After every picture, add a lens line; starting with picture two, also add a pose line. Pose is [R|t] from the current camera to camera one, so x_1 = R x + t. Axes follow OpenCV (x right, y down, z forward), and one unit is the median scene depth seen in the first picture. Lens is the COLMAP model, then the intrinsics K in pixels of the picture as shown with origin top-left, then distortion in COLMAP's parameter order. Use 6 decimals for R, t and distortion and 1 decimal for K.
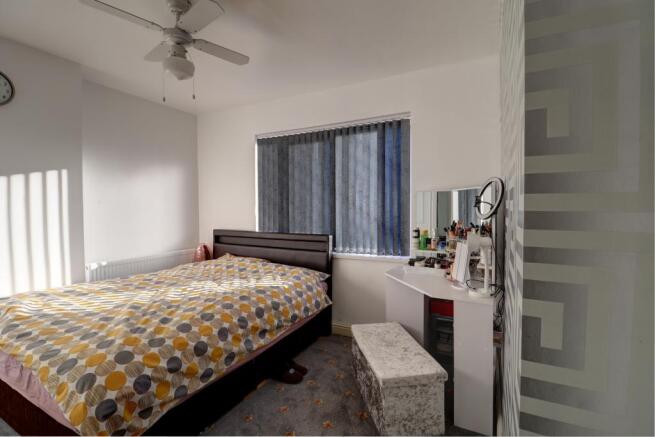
lens RADIAL K [[305.9, 0, 327.5], [0, 305.9, 218.5], [0, 0, 1]] dist [-0.000892, -0.011340]
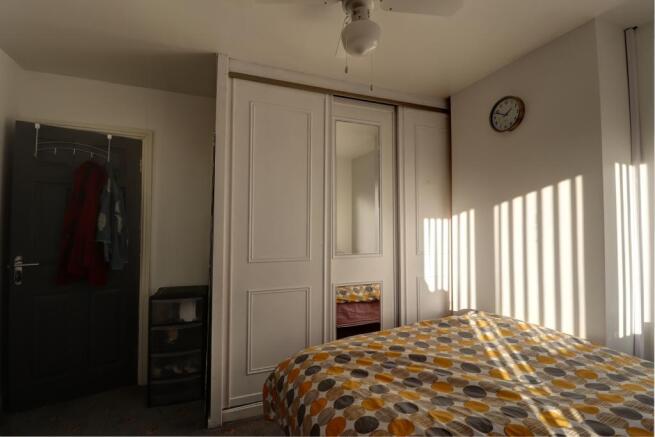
lens RADIAL K [[305.9, 0, 327.5], [0, 305.9, 218.5], [0, 0, 1]] dist [-0.000892, -0.011340]
pose [[-0.651323, -0.023751, -0.758428, 0.105664], [-0.032451, 0.999467, -0.003431, -0.047523], [0.758106, 0.022377, -0.651747, 1.334119]]
